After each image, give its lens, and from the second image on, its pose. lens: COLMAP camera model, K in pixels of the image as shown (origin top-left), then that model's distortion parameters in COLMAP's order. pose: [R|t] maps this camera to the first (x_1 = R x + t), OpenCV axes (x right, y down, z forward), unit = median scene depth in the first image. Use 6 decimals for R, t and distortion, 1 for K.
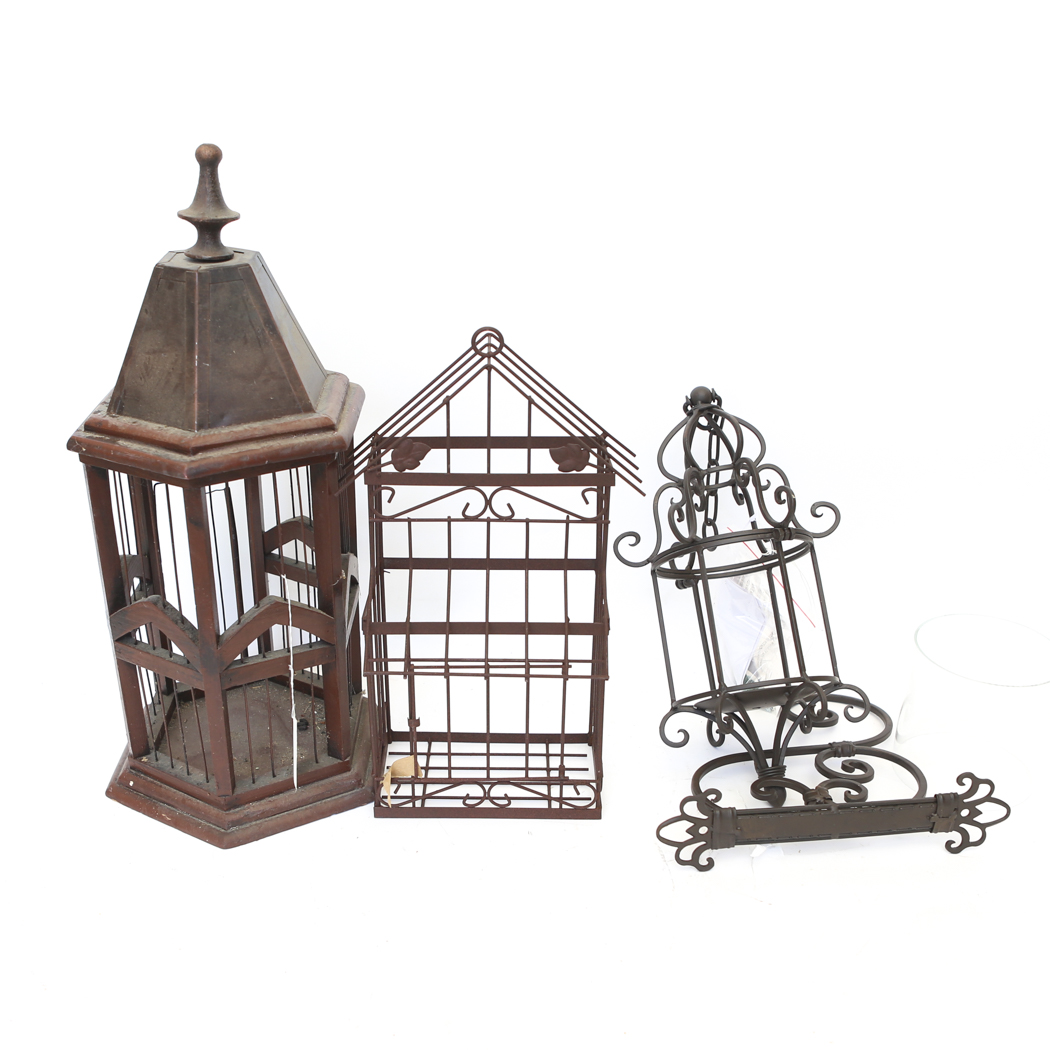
lens RADIAL K [[1341.1, 0, 525.0], [0, 1341.1, 525.0], [0, 0, 1]] dist [-0.082474, 0.017857]
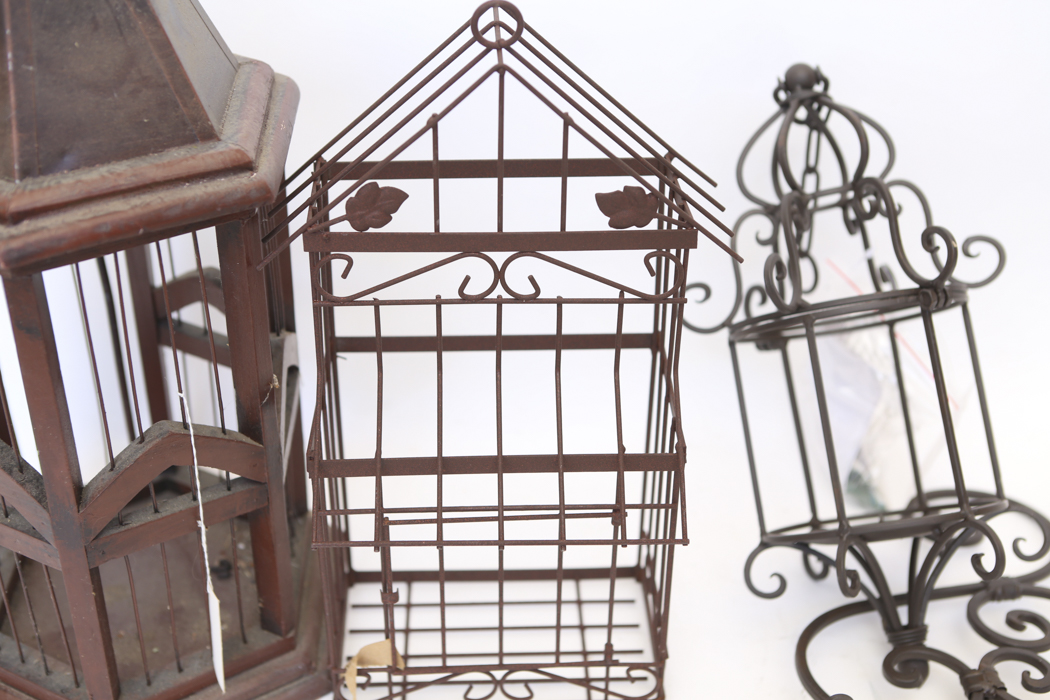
lens RADIAL K [[1498.9, 0, 559.2], [0, 1498.9, 333.8], [0, 0, 1]] dist [0.027601, 0.133341]
pose [[0.998751, -0.016067, 0.047306, -0.033179], [0.009444, 0.990521, 0.137035, -0.087104], [-0.049059, -0.136417, 0.989436, 0.283496]]
